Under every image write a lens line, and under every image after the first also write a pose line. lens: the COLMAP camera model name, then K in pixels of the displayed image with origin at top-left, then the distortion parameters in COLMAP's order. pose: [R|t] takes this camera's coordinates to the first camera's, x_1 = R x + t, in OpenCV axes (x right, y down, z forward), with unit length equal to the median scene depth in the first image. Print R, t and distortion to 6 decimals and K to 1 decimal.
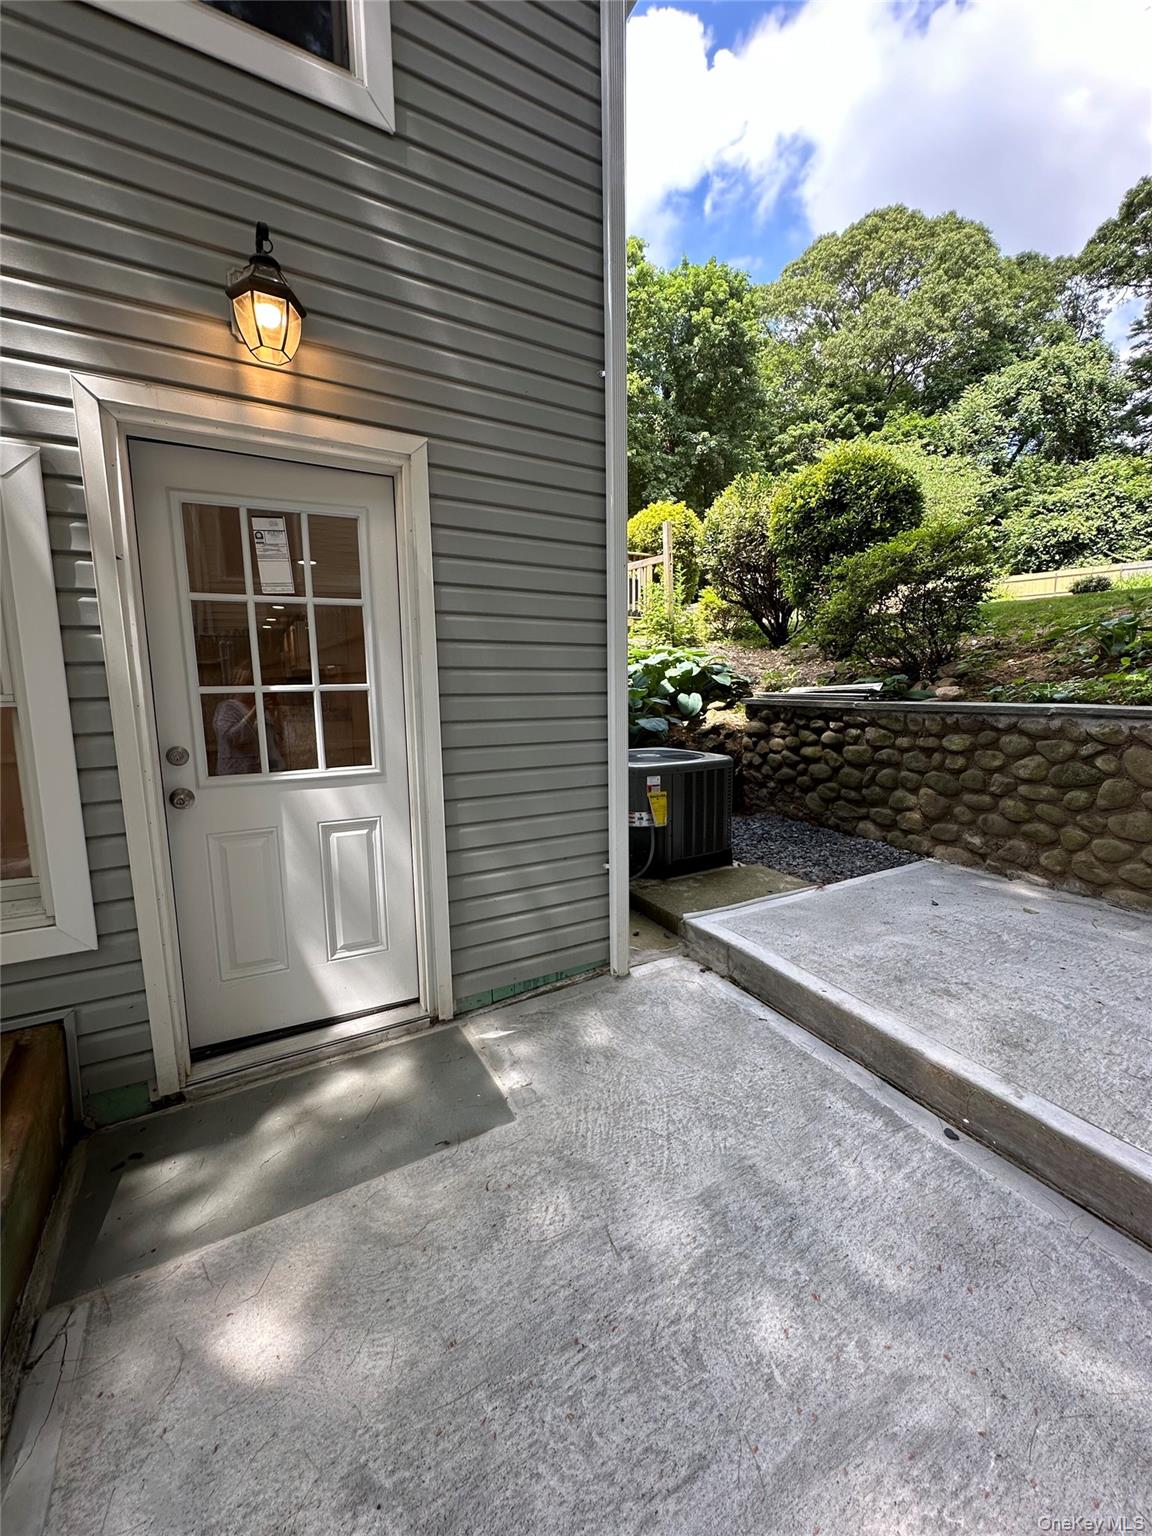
lens RADIAL K [[627.5, 0, 576.0], [0, 627.5, 768.0], [0, 0, 1]] dist [-0.001134, 0.000010]
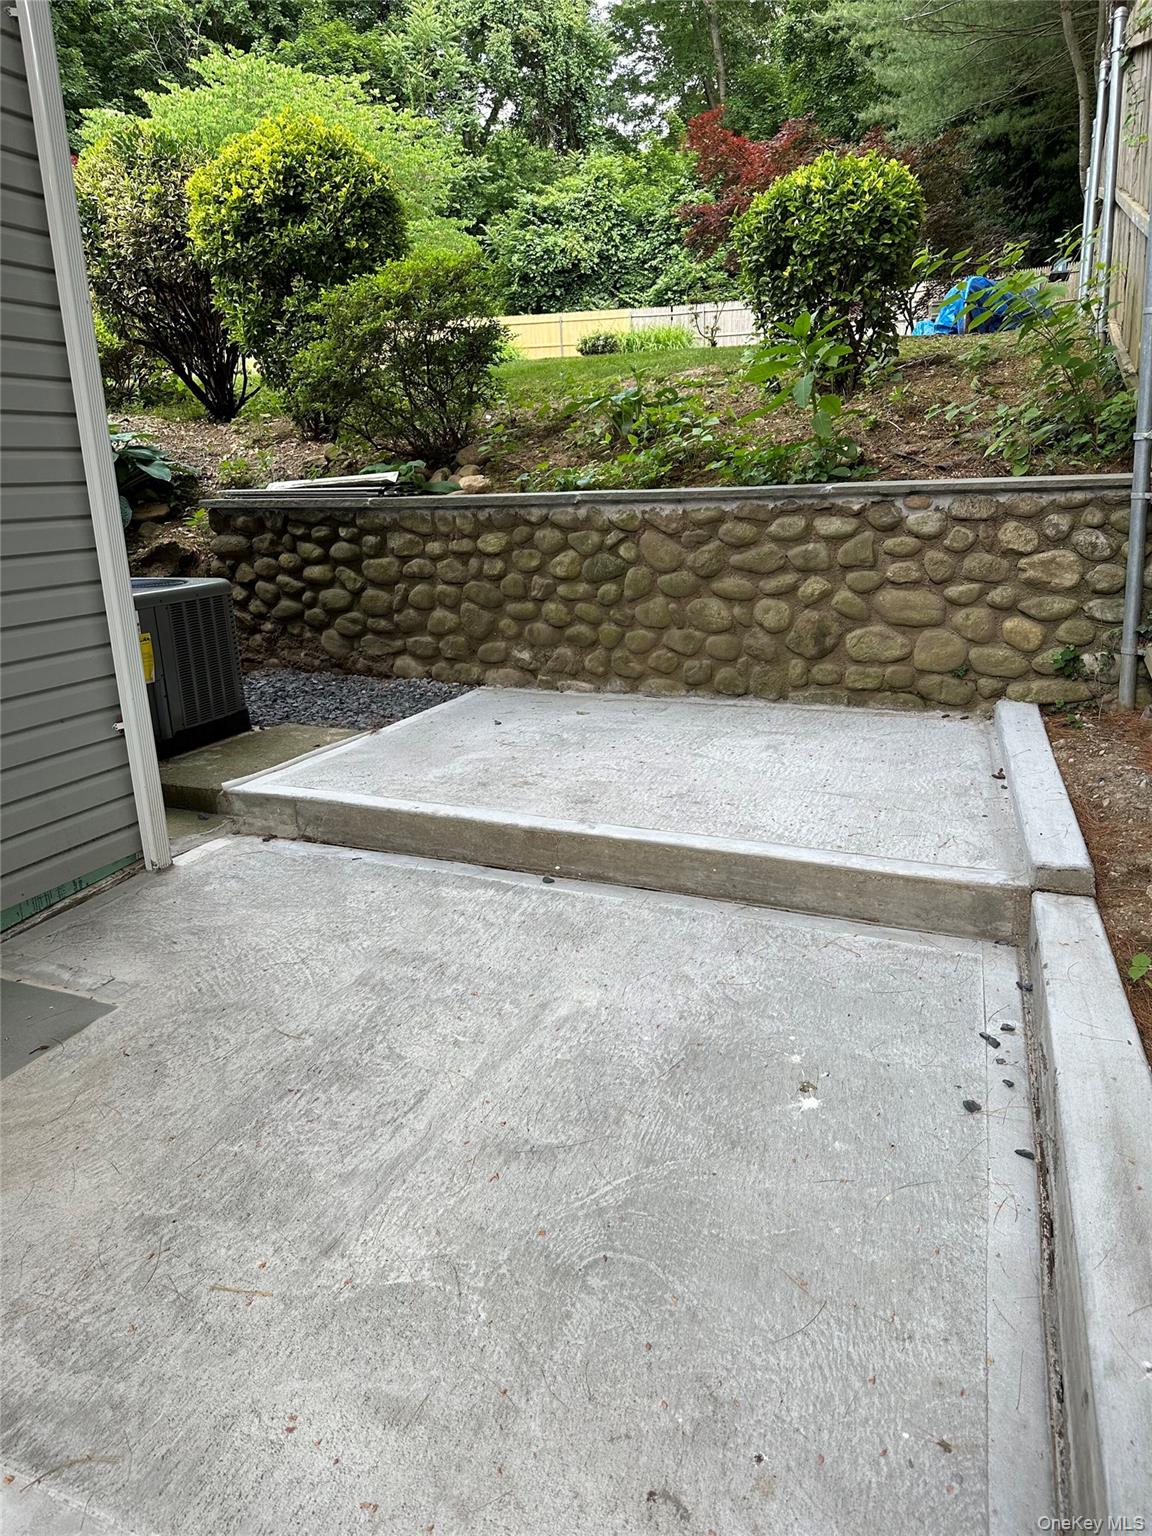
lens RADIAL K [[1077.5, 0, 594.0], [0, 1077.5, 773.3], [0, 0, 1]] dist [0.138401, -0.191649]
pose [[0.787134, -0.180916, 0.589652, -0.191149], [0.108374, 0.981709, 0.156536, 0.046758], [-0.607186, -0.059312, 0.792343, -0.245763]]
